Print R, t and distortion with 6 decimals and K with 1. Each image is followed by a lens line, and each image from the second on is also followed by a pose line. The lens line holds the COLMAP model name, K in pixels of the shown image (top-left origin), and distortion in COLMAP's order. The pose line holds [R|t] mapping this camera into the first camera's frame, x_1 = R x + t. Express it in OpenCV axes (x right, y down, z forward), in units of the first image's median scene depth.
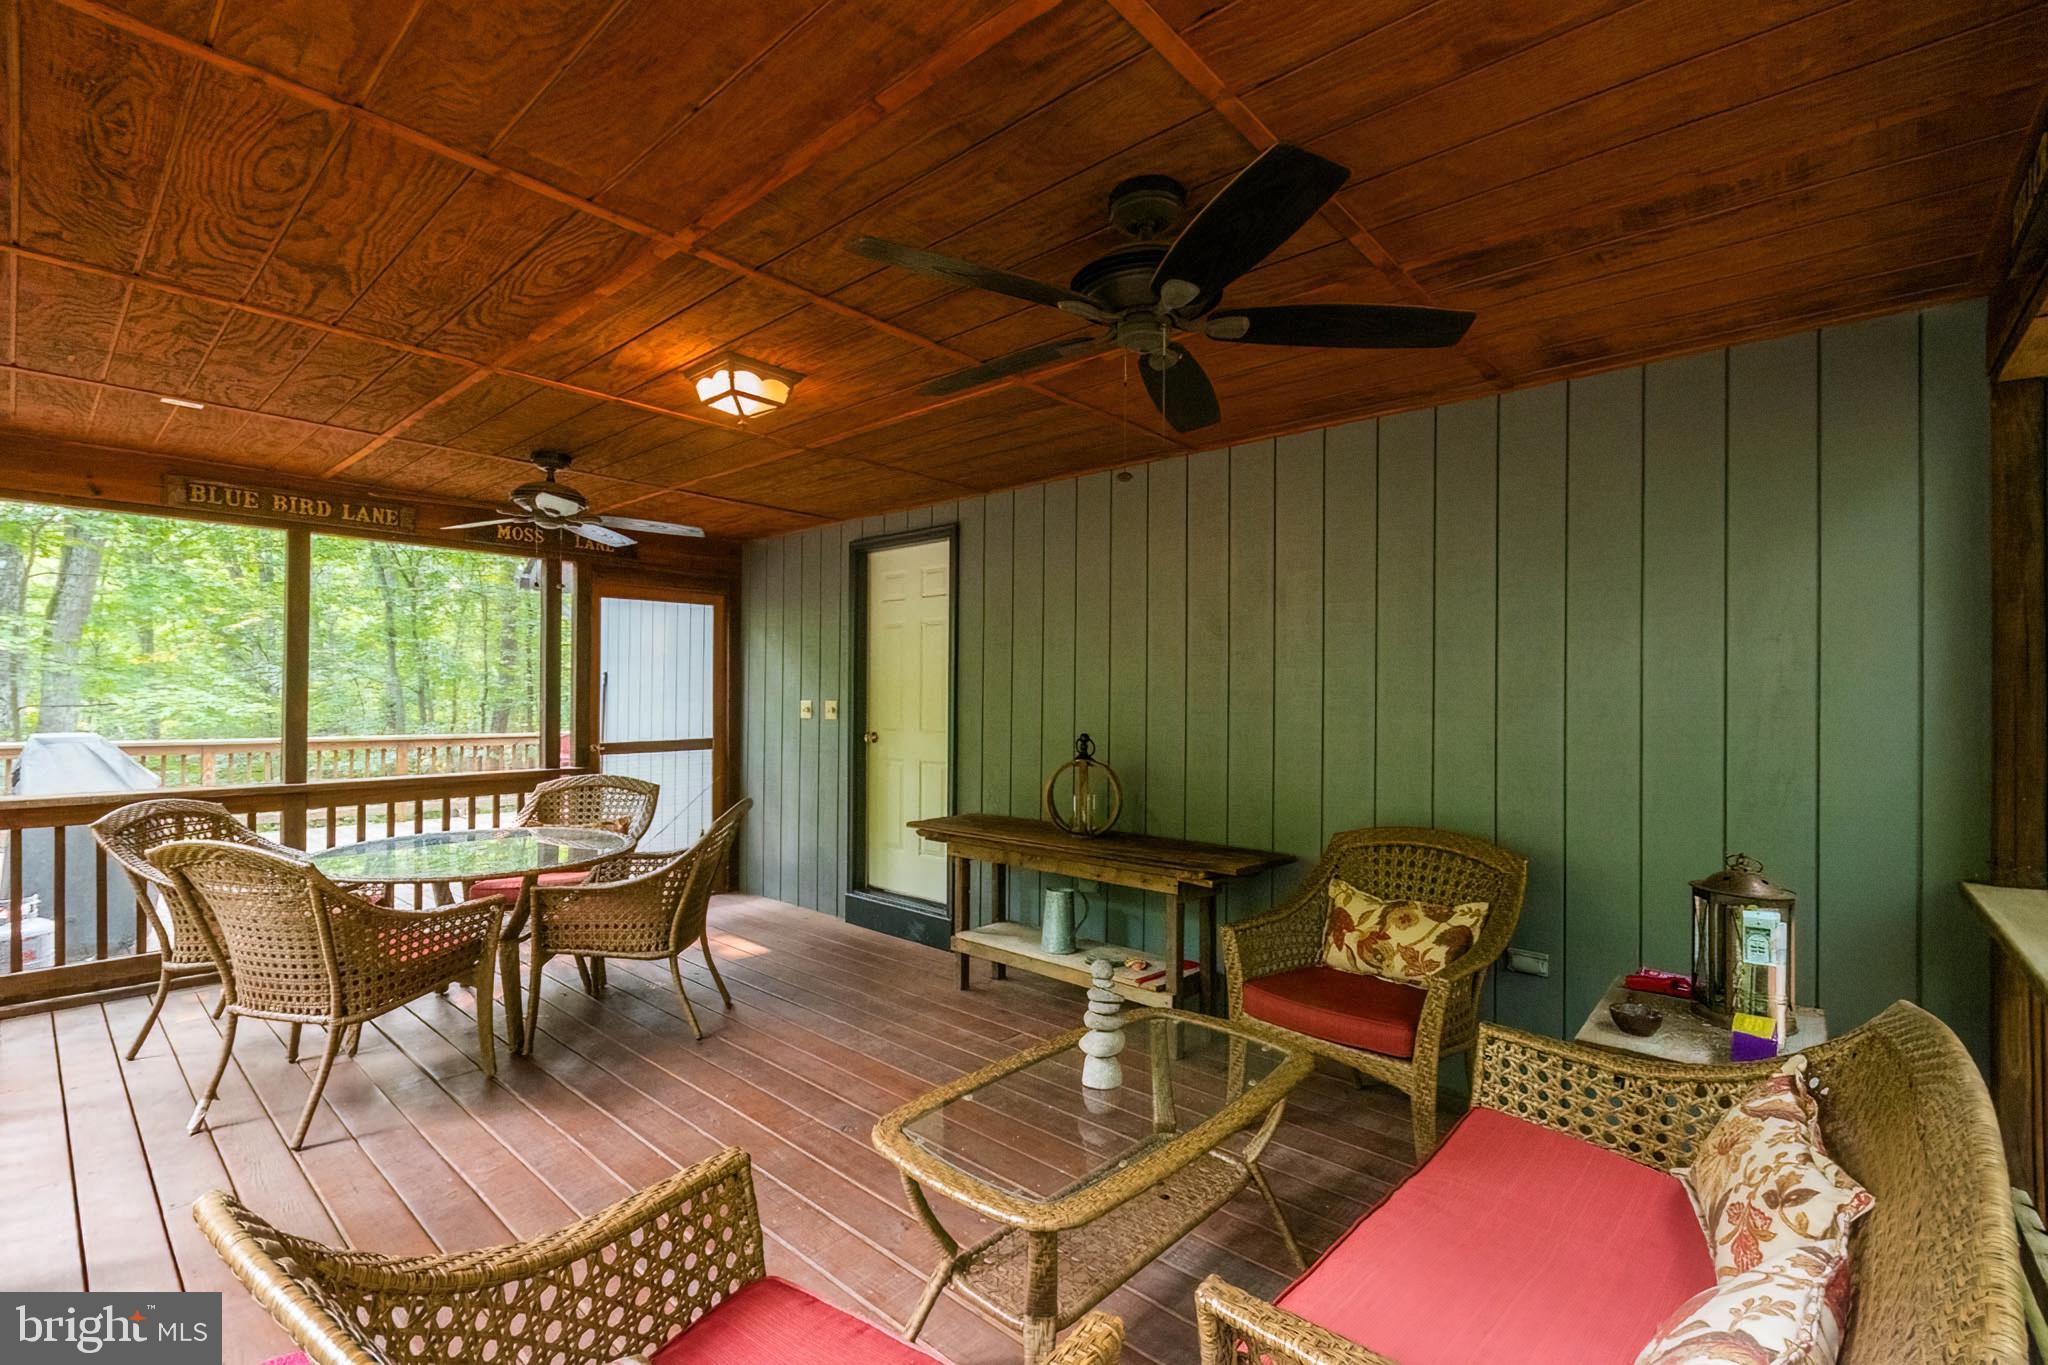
lens RADIAL K [[898.4, 0, 1019.0], [0, 898.4, 695.7], [0, 0, 1]] dist [0.004429, 0.000240]
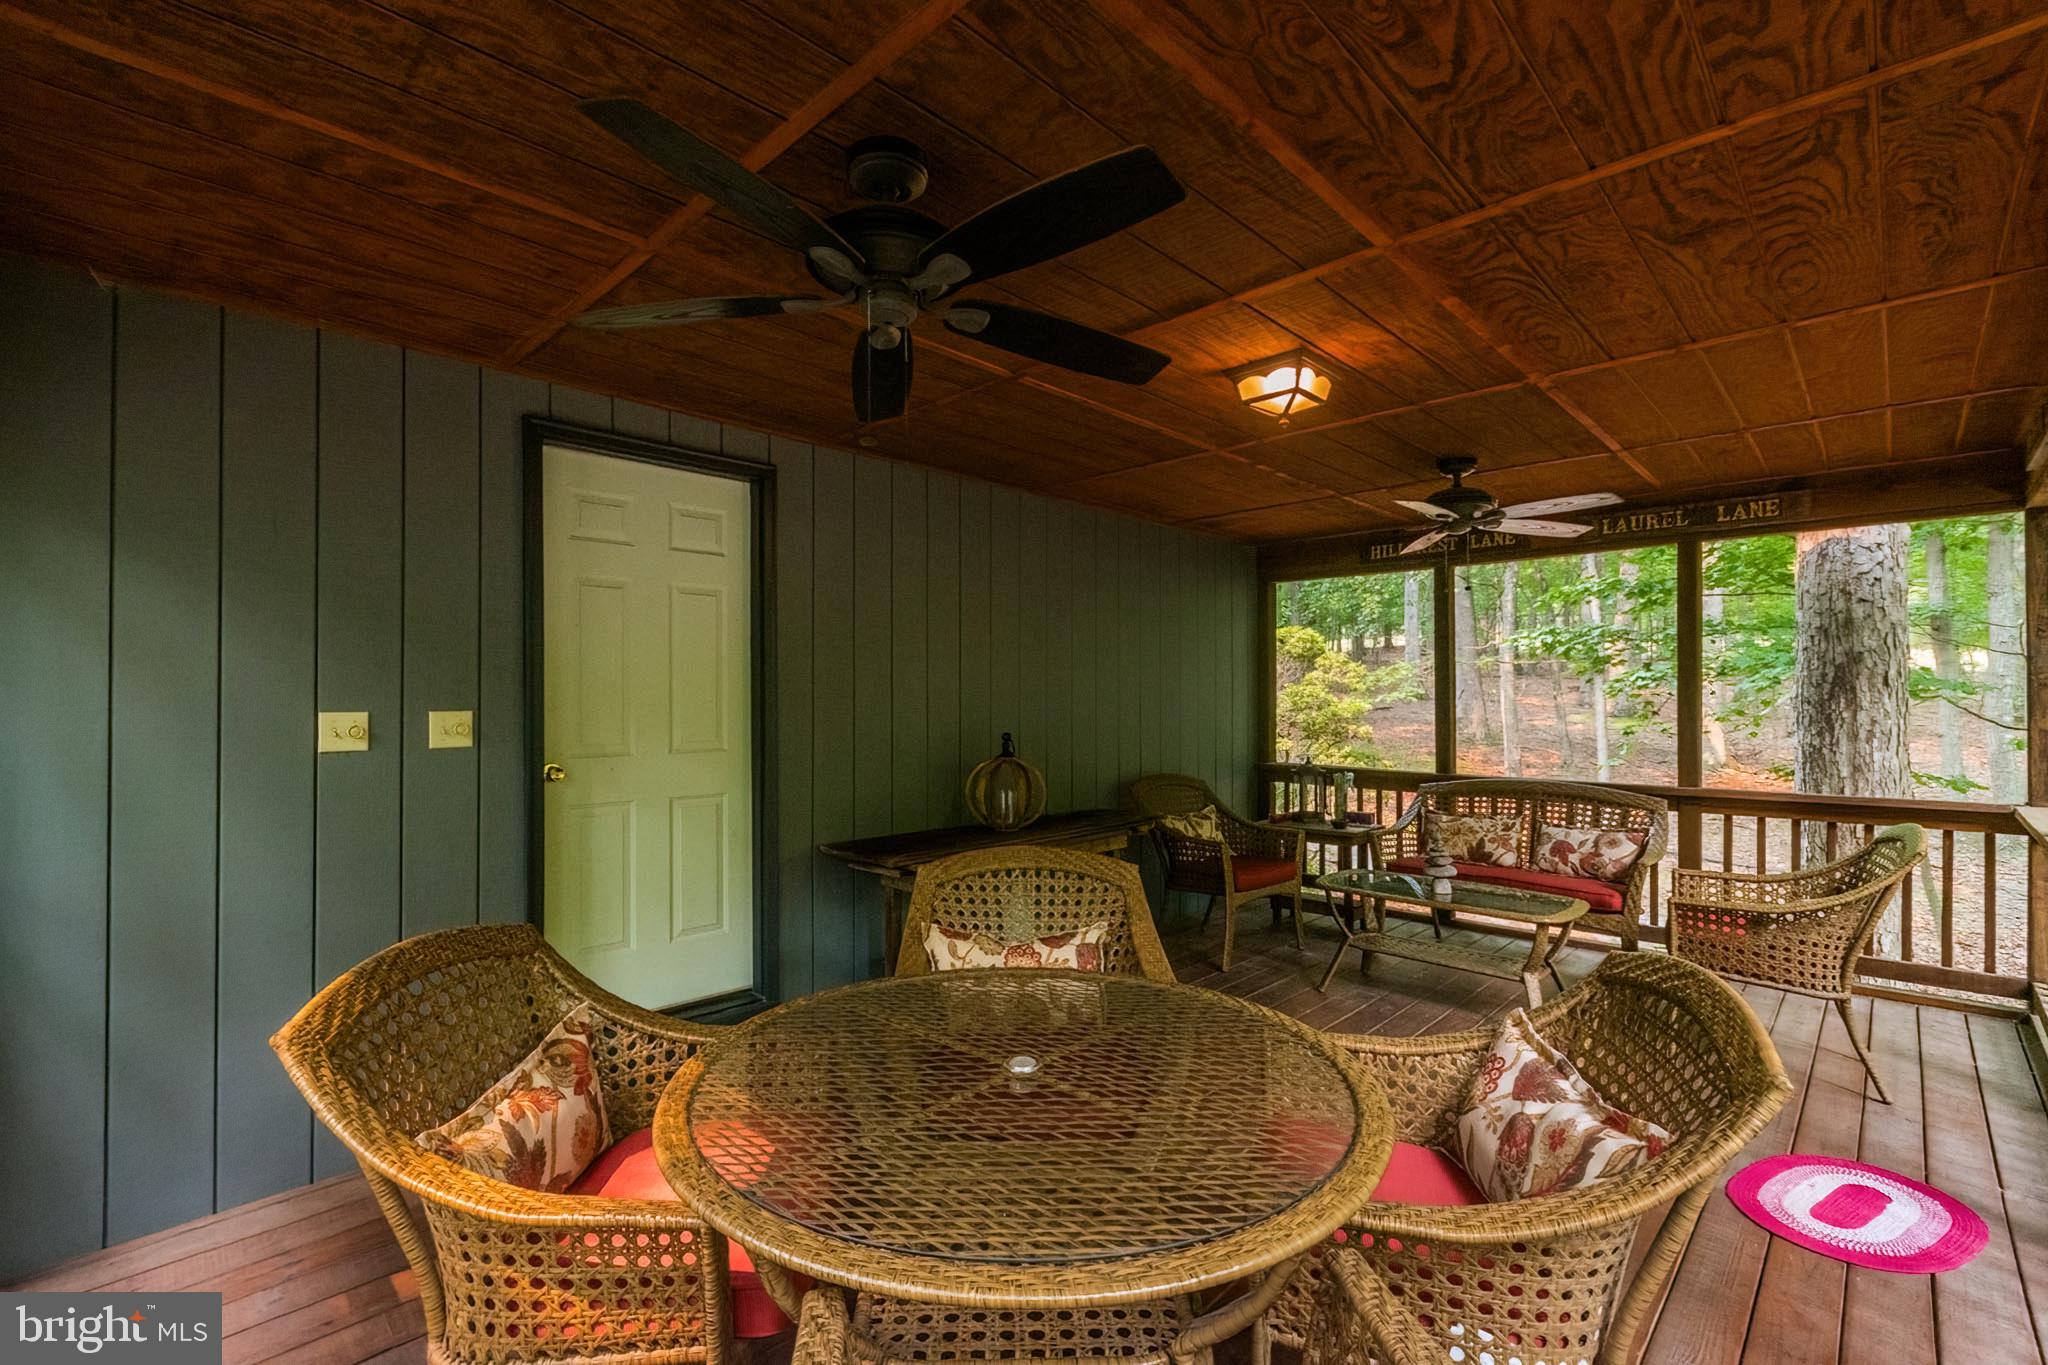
lens RADIAL K [[898.4, 0, 1019.0], [0, 898.4, 695.7], [0, 0, 1]] dist [0.004429, 0.000240]
pose [[0.044737, -0.003925, 0.998991, -1.299316], [0.003523, 0.999987, 0.003771, -0.007219], [-0.998993, 0.003351, 0.044750, 1.242108]]
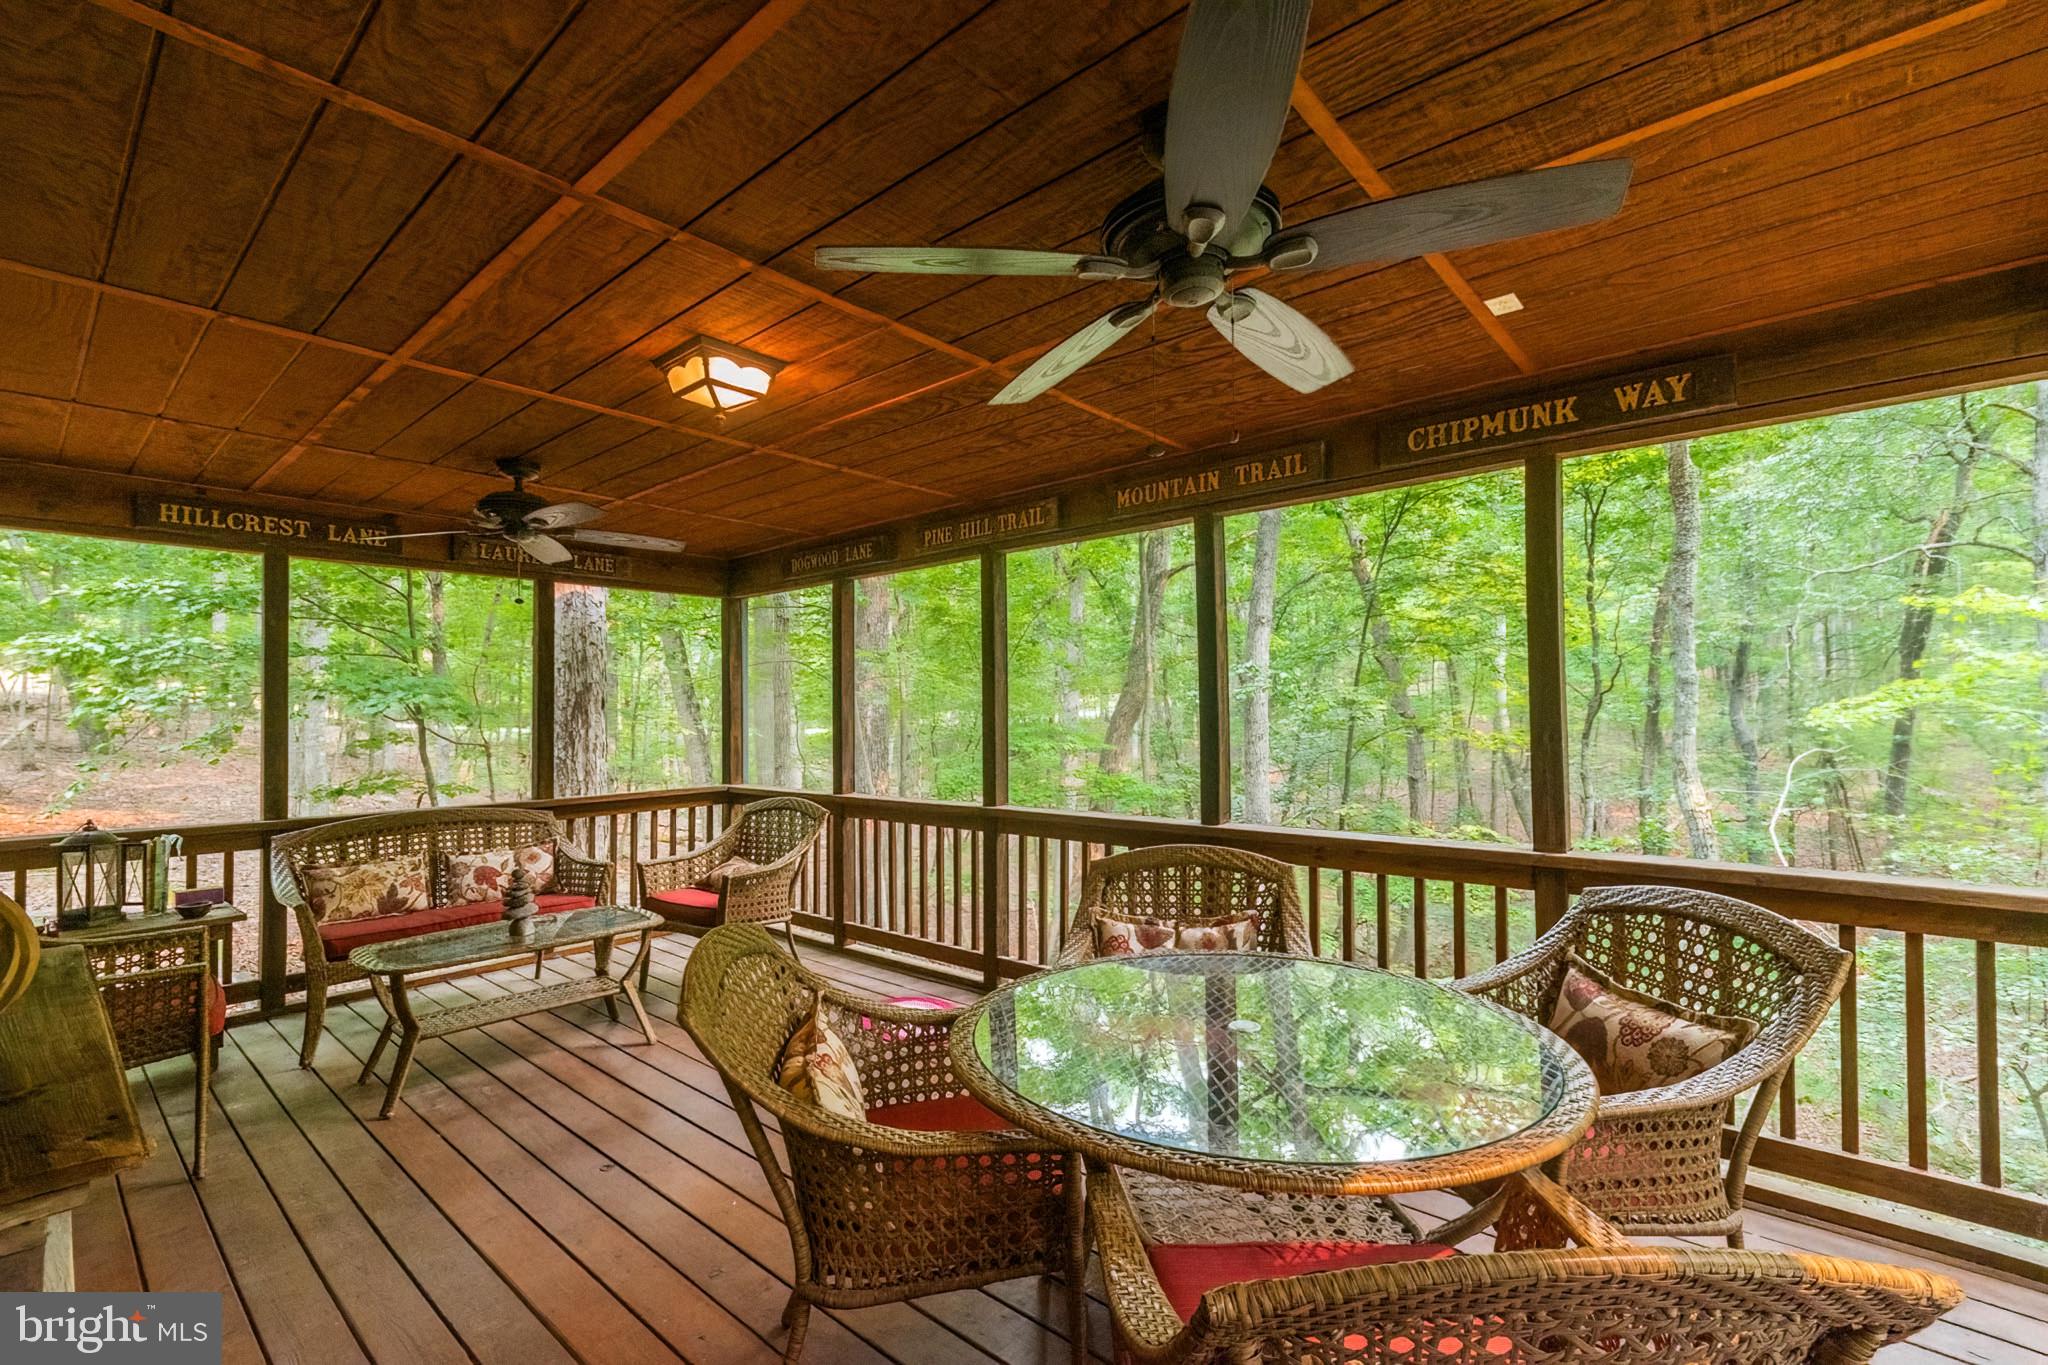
lens RADIAL K [[898.4, 0, 1019.0], [0, 898.4, 695.7], [0, 0, 1]] dist [0.004429, 0.000240]
pose [[-0.999944, 0.005961, -0.008694, -0.594632], [0.006104, 0.999845, -0.016518, -0.004419], [0.008594, -0.016570, -0.999826, 1.898815]]
